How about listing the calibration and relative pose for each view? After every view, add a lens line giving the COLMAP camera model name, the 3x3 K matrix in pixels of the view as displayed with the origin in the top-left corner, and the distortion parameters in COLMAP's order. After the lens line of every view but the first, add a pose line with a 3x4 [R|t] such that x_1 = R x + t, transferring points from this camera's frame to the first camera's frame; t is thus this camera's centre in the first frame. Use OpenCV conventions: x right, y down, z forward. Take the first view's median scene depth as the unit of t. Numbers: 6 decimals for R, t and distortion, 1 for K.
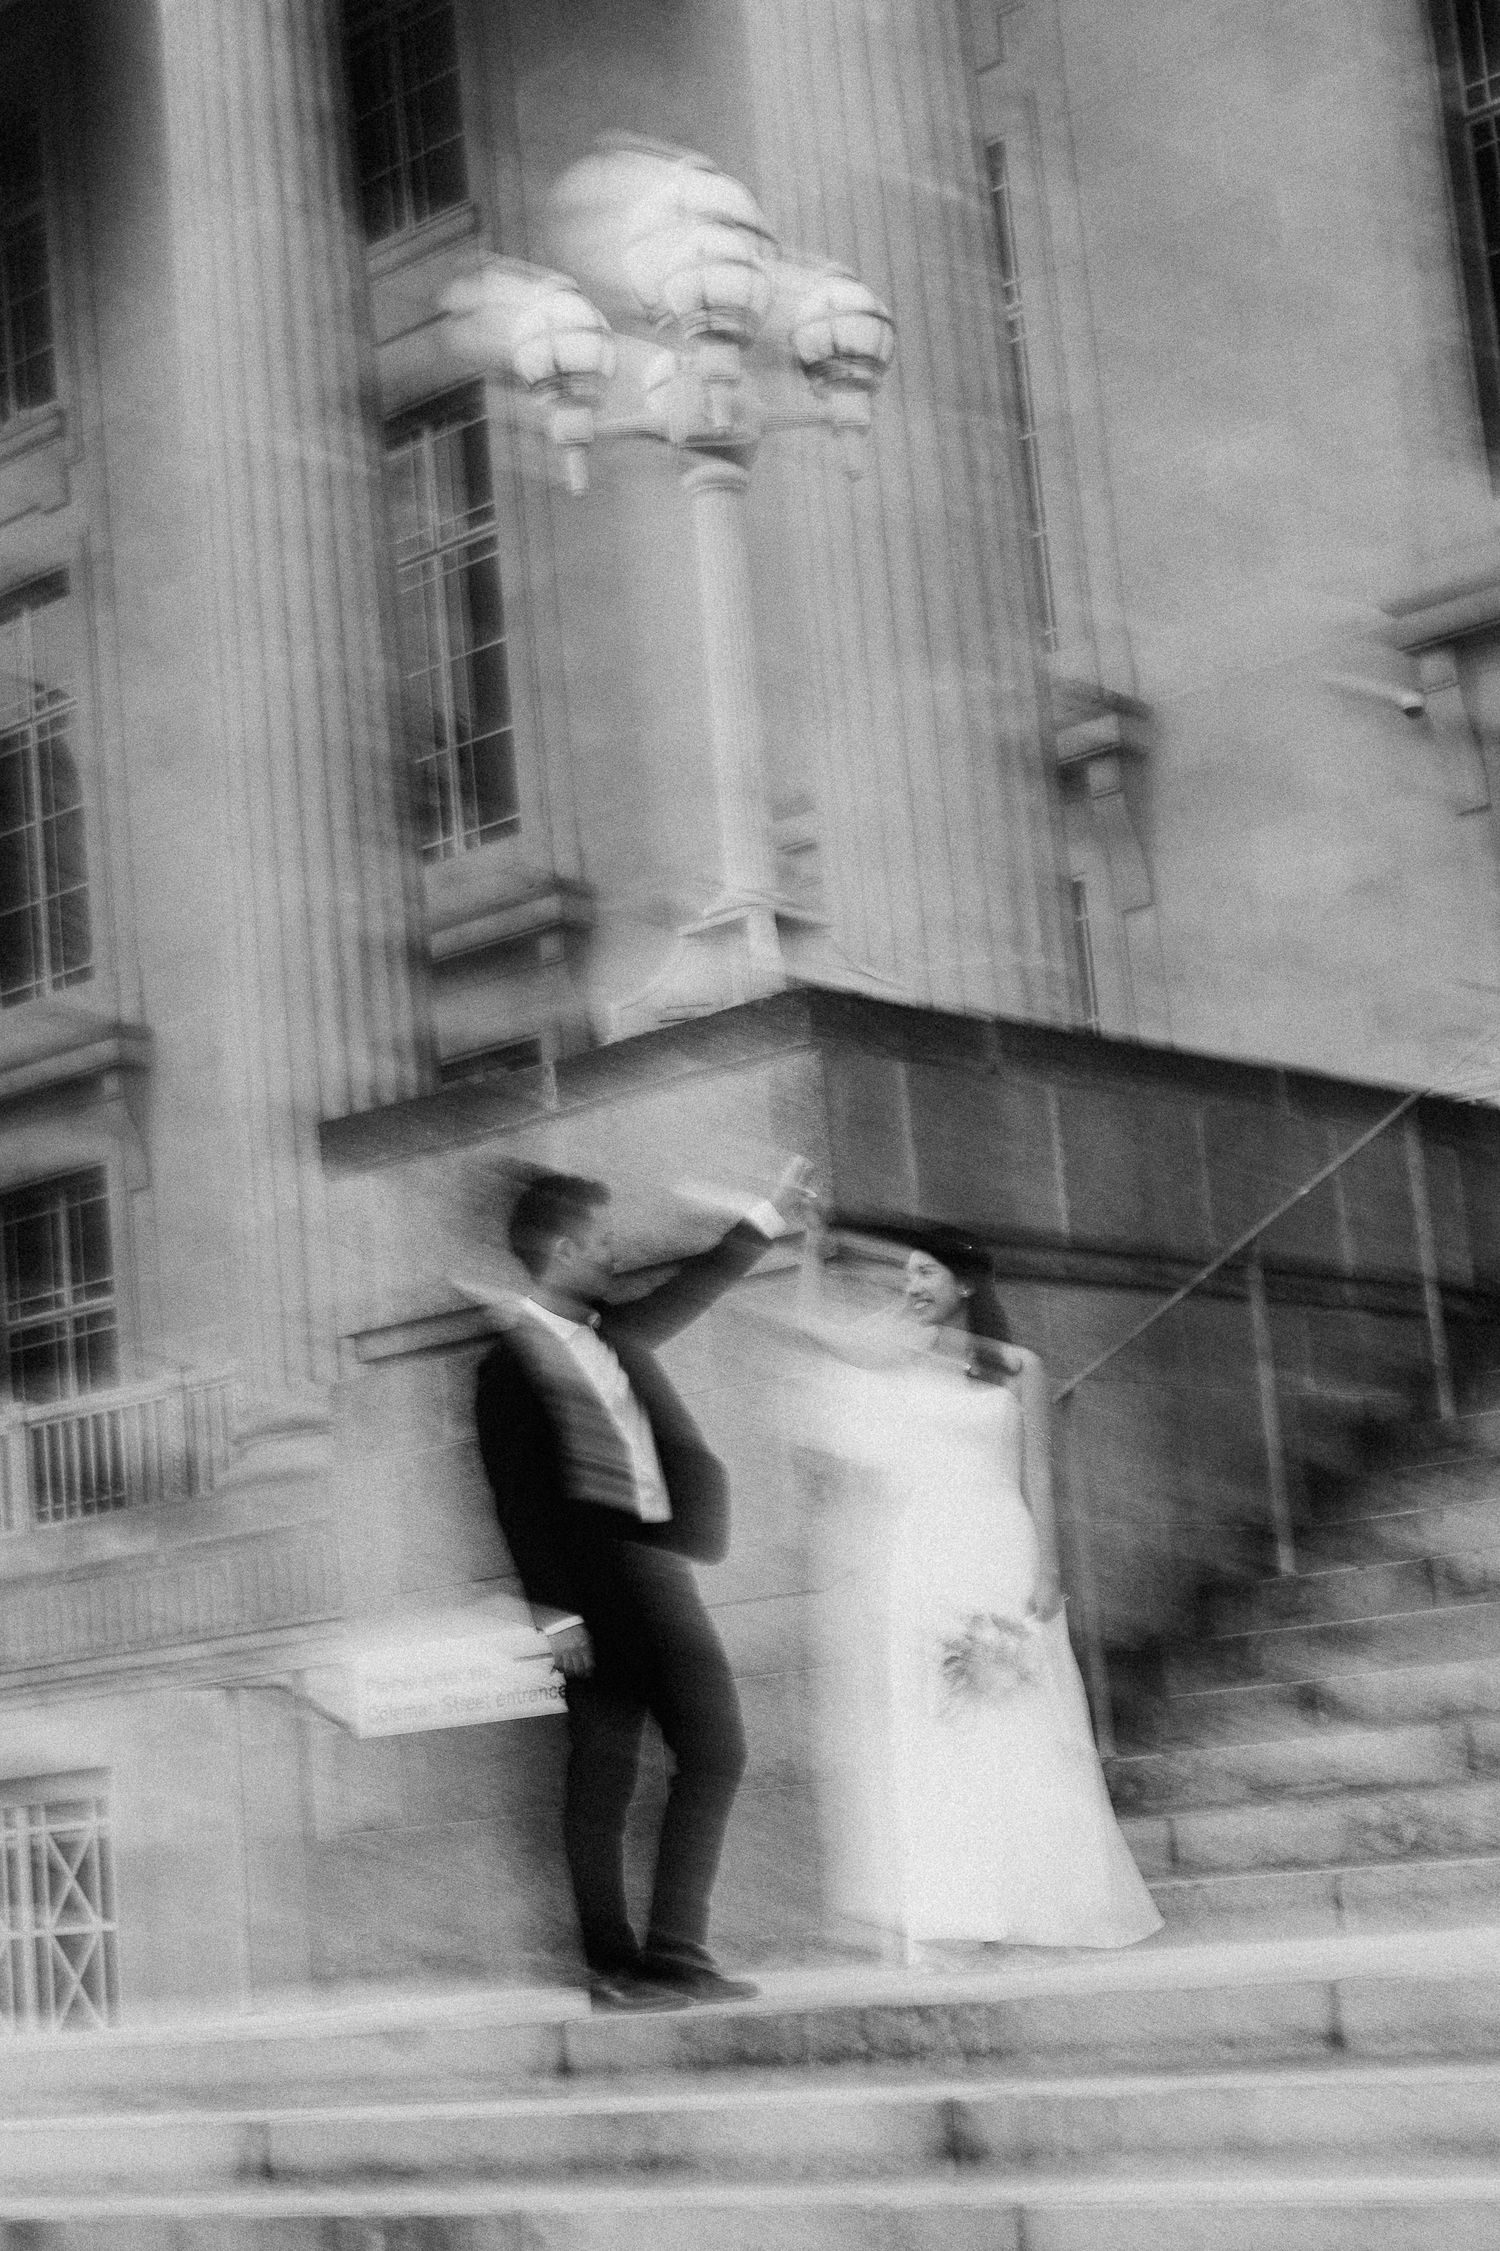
lens RADIAL K [[3845.6, 0, 753.0], [0, 3845.6, 1236.6], [0, 0, 1]] dist [-0.001953, -0.001374]
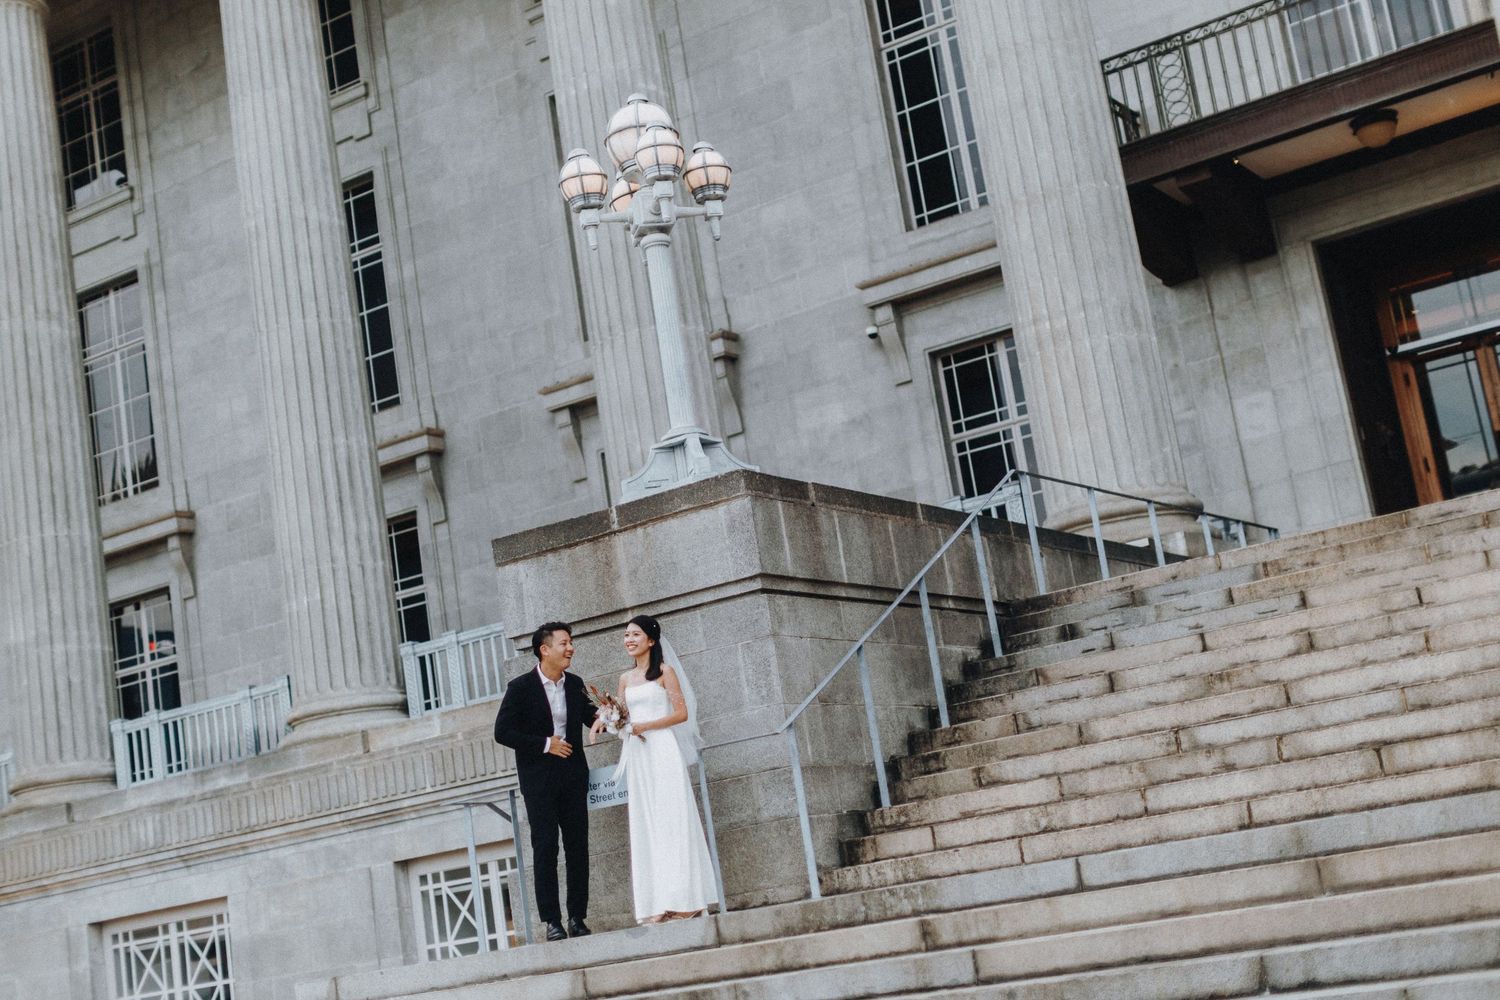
lens RADIAL K [[2135.0, 0, 750.0], [0, 2135.0, 500.0], [0, 0, 1]] dist [0.008189, 0.068442]
pose [[0.985335, -0.028932, 0.168162, -0.084115], [0.038475, 0.997812, -0.053768, 0.008532], [-0.166239, 0.059450, 0.984292, -0.098107]]
